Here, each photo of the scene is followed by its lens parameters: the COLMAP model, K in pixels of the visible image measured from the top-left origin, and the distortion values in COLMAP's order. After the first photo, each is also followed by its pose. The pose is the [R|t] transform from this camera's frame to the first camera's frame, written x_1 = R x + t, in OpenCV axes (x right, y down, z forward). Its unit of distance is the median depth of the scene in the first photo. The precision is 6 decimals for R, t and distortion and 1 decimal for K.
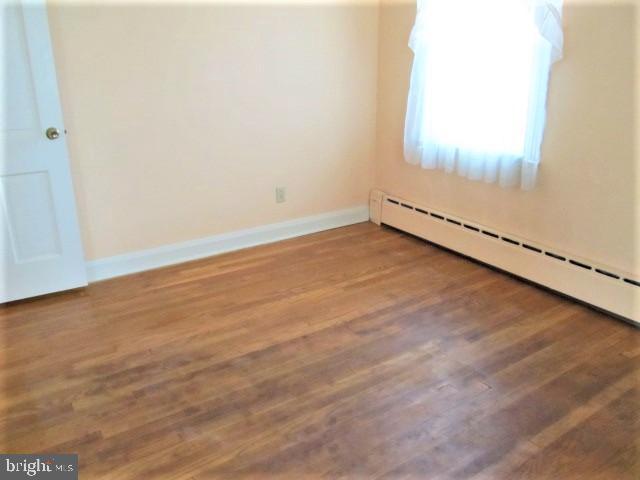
lens RADIAL K [[528.1, 0, 322.6], [0, 528.1, 237.8], [0, 0, 1]] dist [-0.068076, 0.033318]
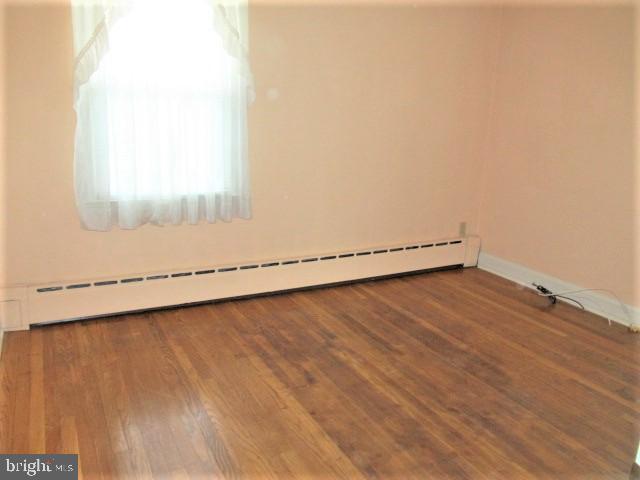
lens RADIAL K [[528.1, 0, 322.8], [0, 528.1, 241.7], [0, 0, 1]] dist [-0.068076, 0.033318]
pose [[0.109368, -0.249014, 0.962305, -0.984718], [0.299733, 0.931311, 0.206928, -0.317289], [-0.947734, 0.265803, 0.176493, 0.896844]]
